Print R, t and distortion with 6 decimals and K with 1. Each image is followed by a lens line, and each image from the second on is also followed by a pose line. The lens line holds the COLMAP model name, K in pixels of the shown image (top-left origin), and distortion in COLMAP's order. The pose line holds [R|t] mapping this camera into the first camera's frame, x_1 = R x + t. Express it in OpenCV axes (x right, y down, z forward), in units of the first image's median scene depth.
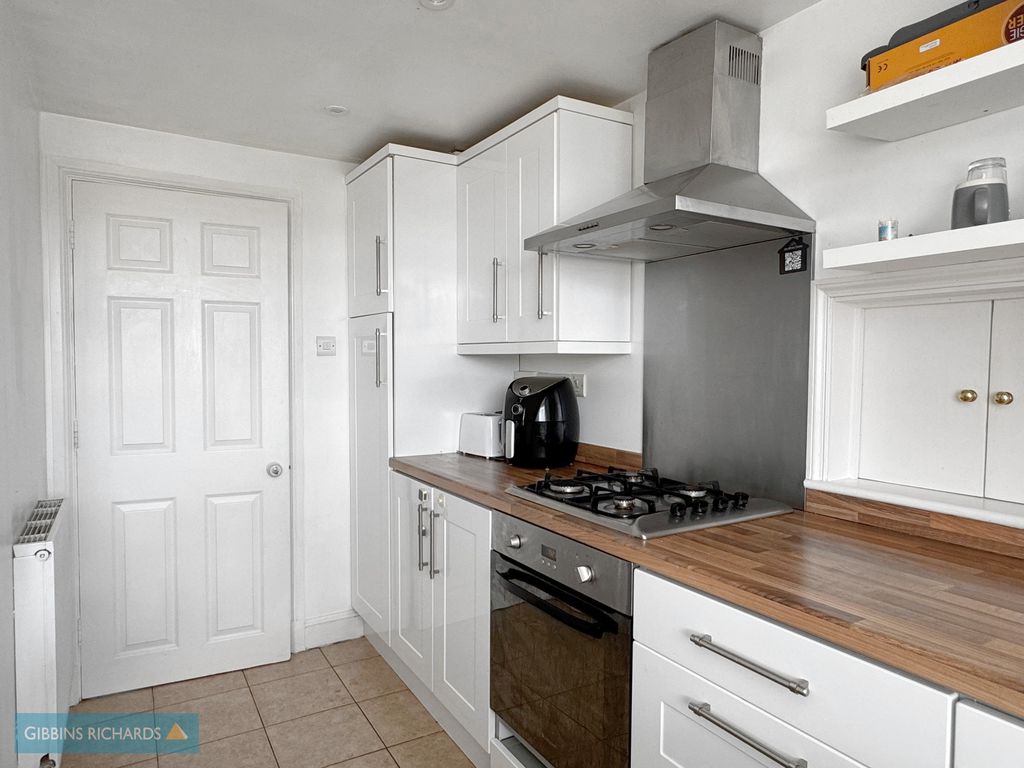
lens RADIAL K [[650.7, 0, 512.0], [0, 650.7, 384.0], [0, 0, 1]] dist [0.002889, 0.002844]
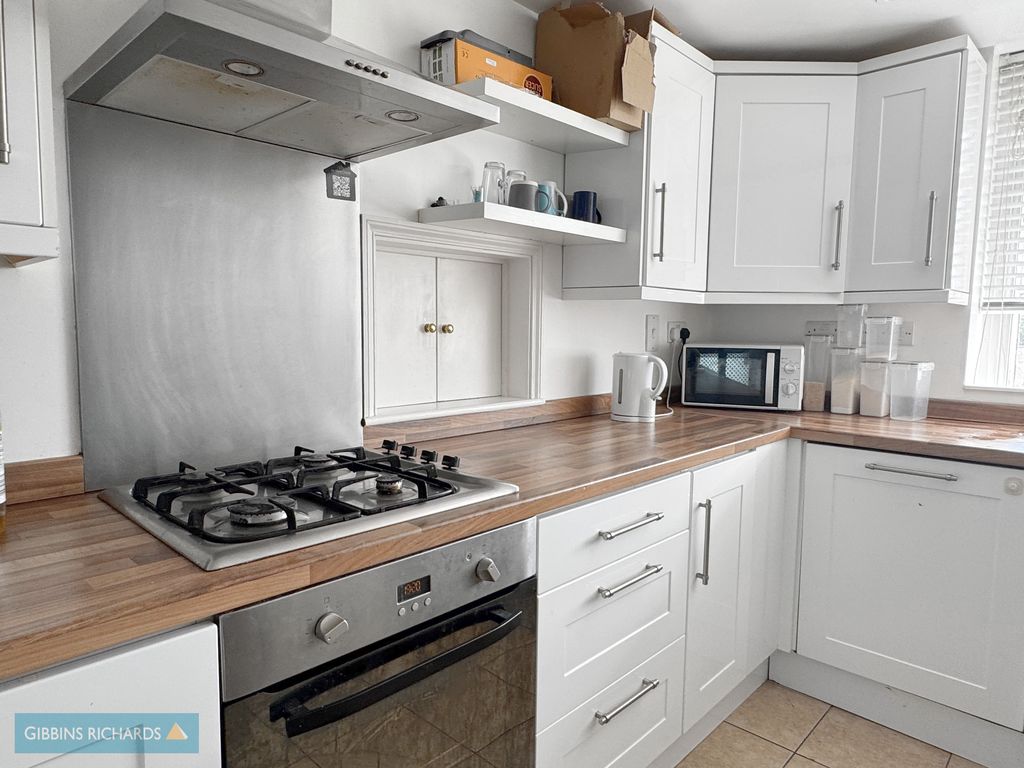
lens RADIAL K [[650.7, 0, 512.0], [0, 650.7, 384.0], [0, 0, 1]] dist [0.002889, 0.002844]
pose [[-0.268446, -0.105896, 0.957456, -0.582835], [0.009597, 0.993596, 0.112584, -0.015024], [-0.963247, 0.039412, -0.265711, 1.107458]]
